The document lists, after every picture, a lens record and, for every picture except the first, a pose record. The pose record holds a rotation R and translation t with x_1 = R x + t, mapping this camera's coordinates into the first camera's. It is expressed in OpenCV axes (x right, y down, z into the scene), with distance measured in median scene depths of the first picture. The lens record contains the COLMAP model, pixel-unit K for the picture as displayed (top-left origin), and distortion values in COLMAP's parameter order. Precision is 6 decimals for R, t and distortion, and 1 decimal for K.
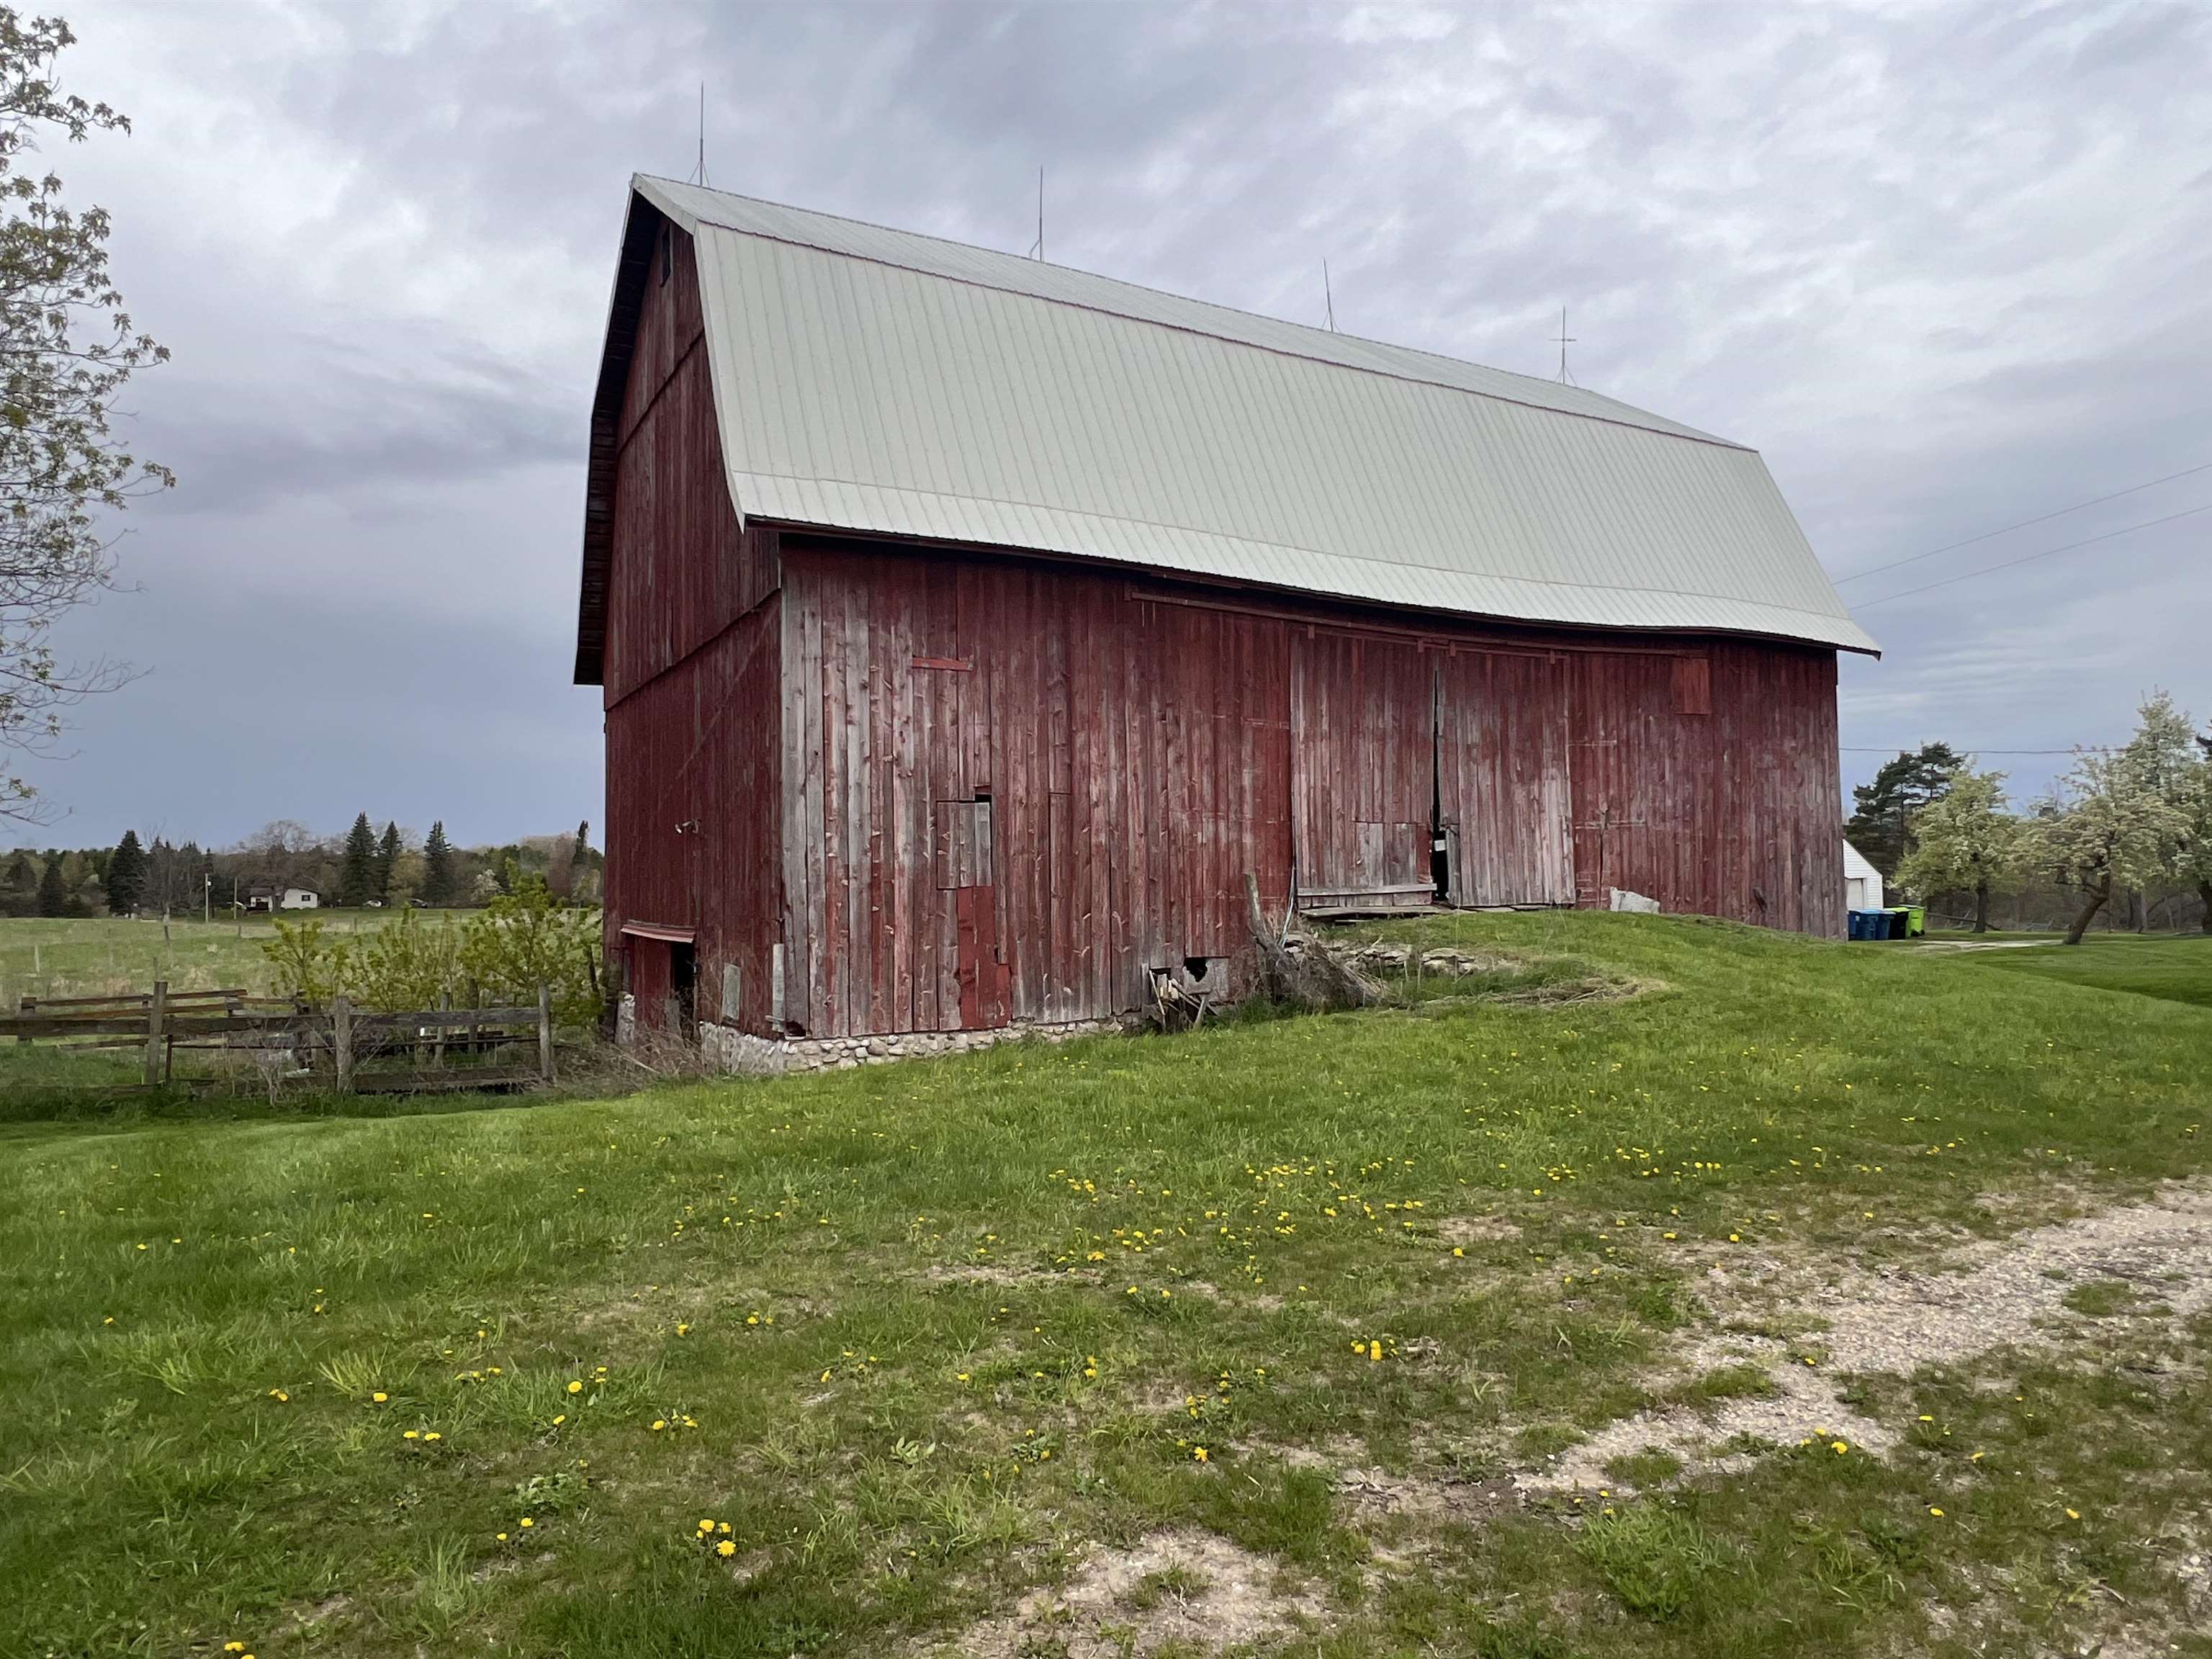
lens RADIAL K [[1344.8, 0, 1106.0], [0, 1344.8, 829.5], [0, 0, 1]] dist [0.000055, -0.001111]
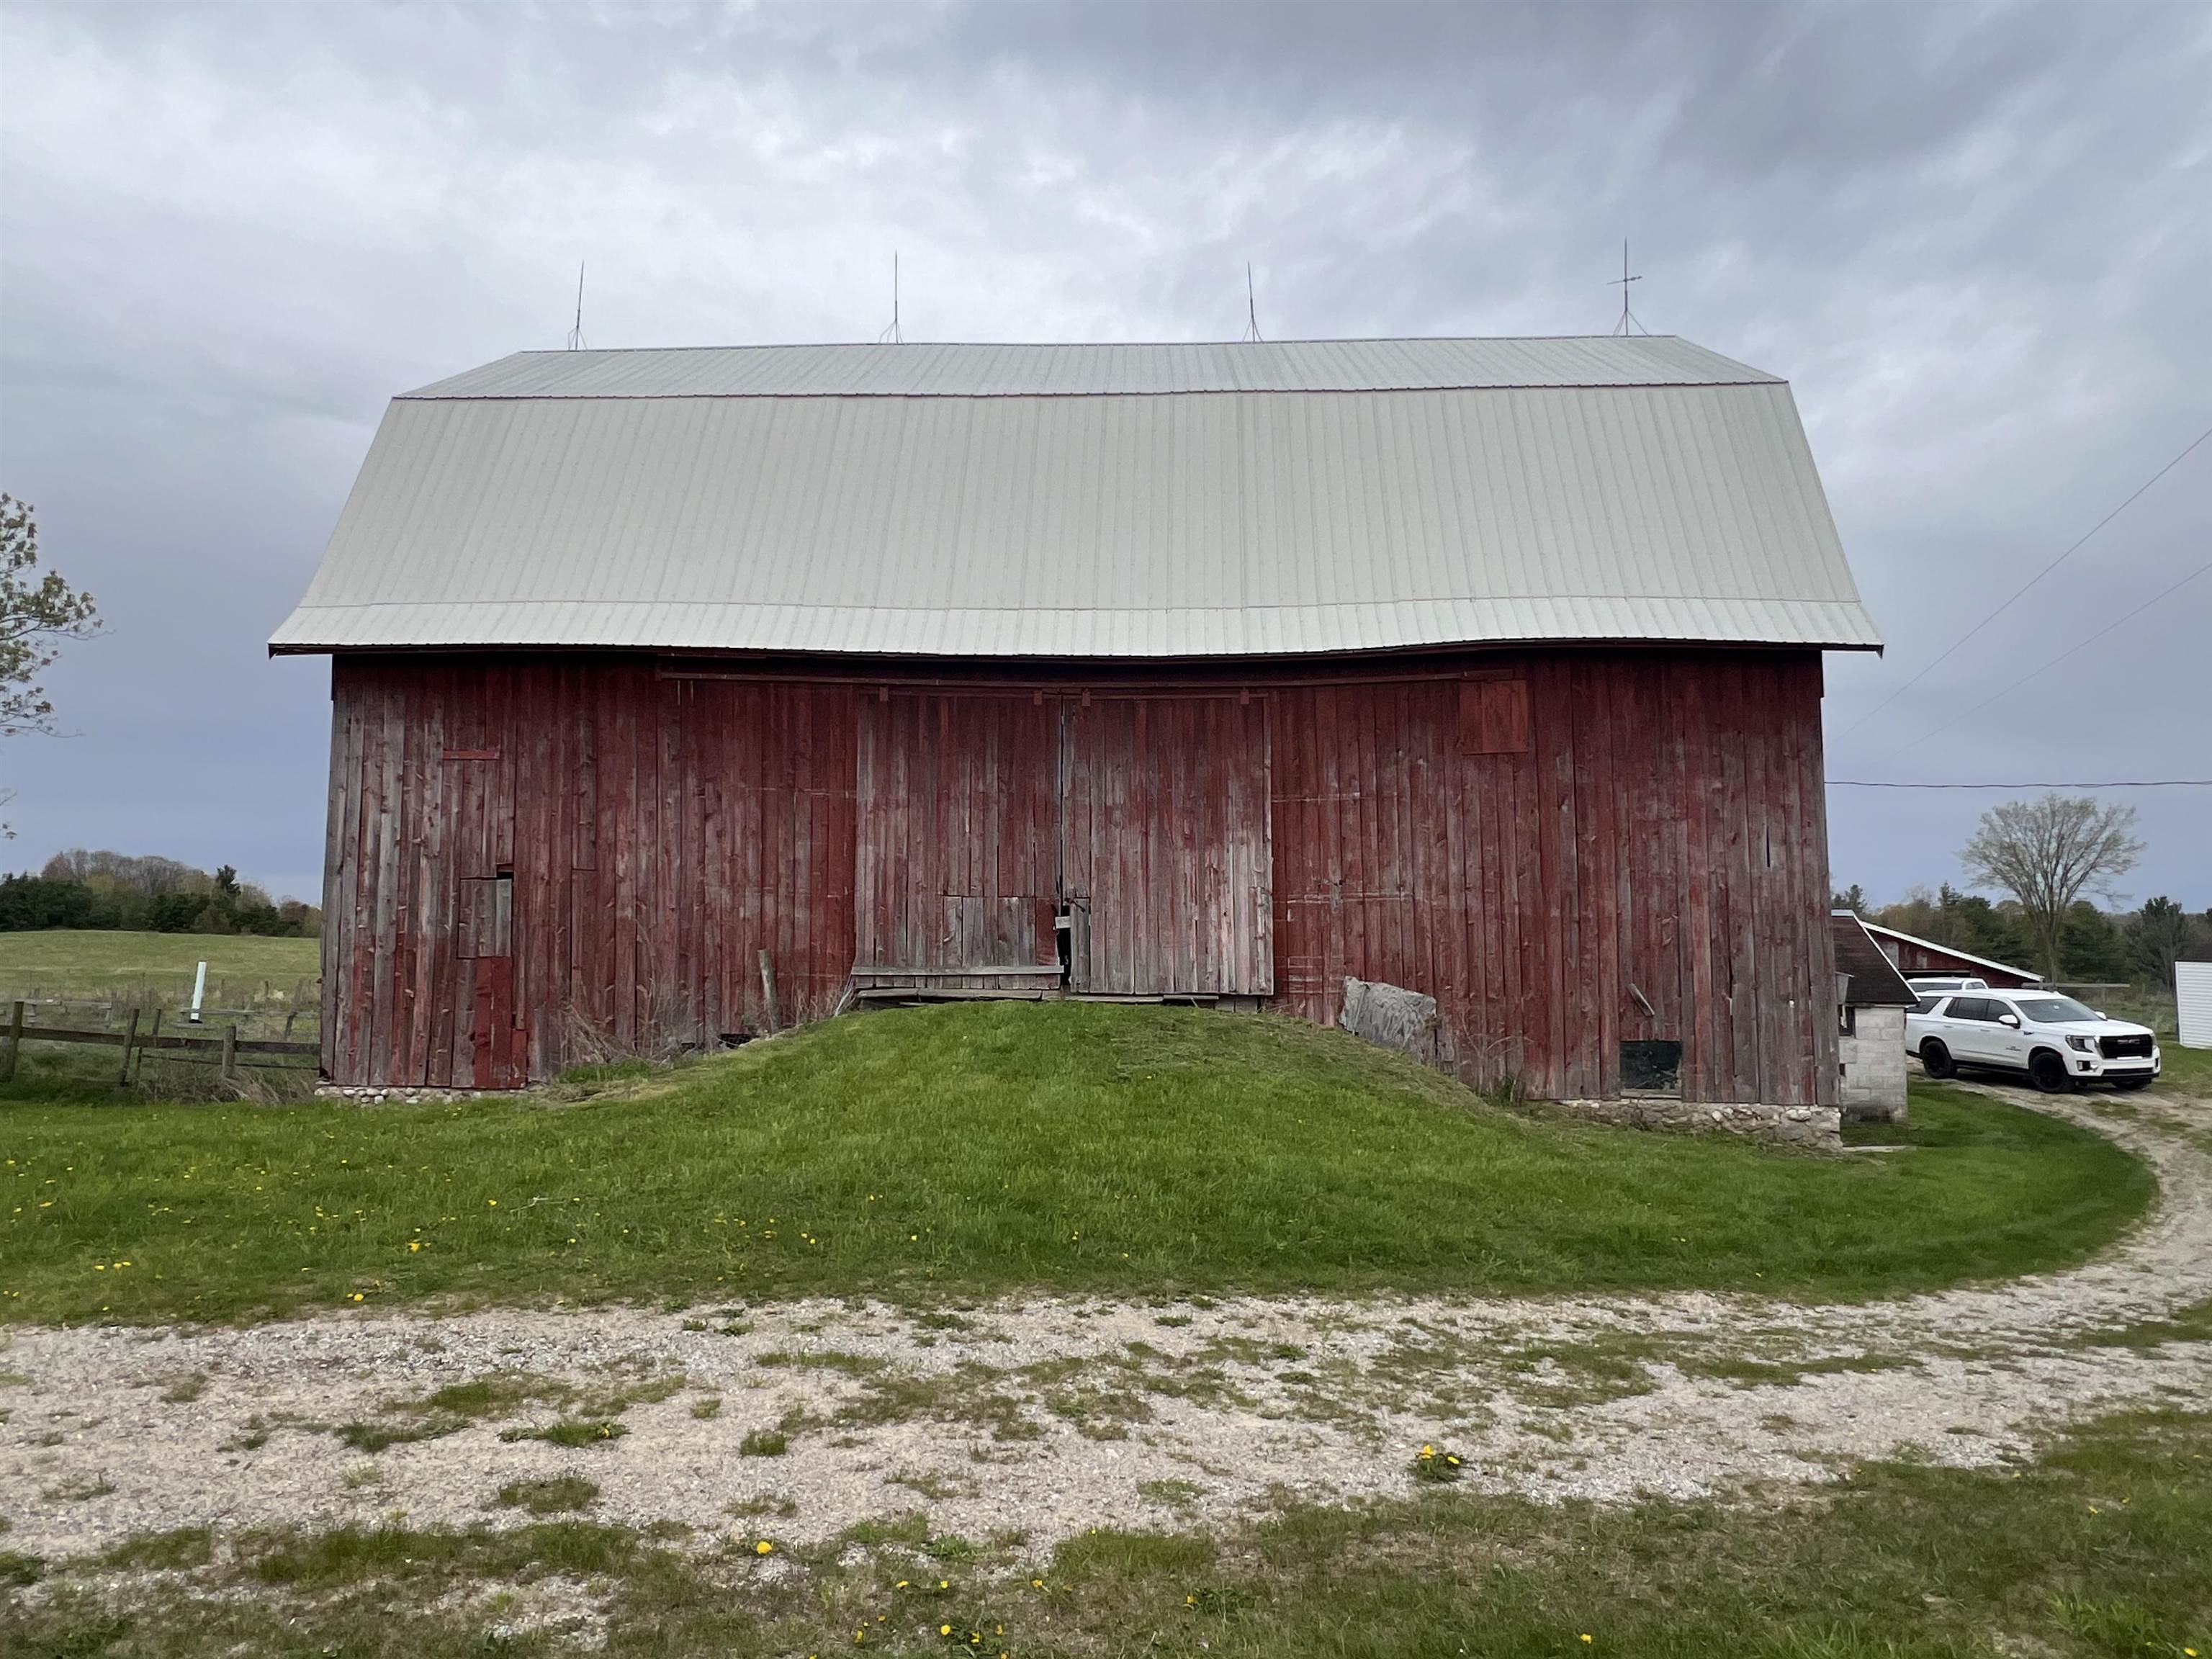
lens RADIAL K [[1344.8, 0, 1106.0], [0, 1344.8, 829.5], [0, 0, 1]] dist [0.000055, -0.001111]
pose [[0.856975, -0.021709, -0.514901, 0.814835], [0.000549, 0.999150, -0.041212, -0.013970], [0.515358, 0.035035, 0.856258, 0.292176]]
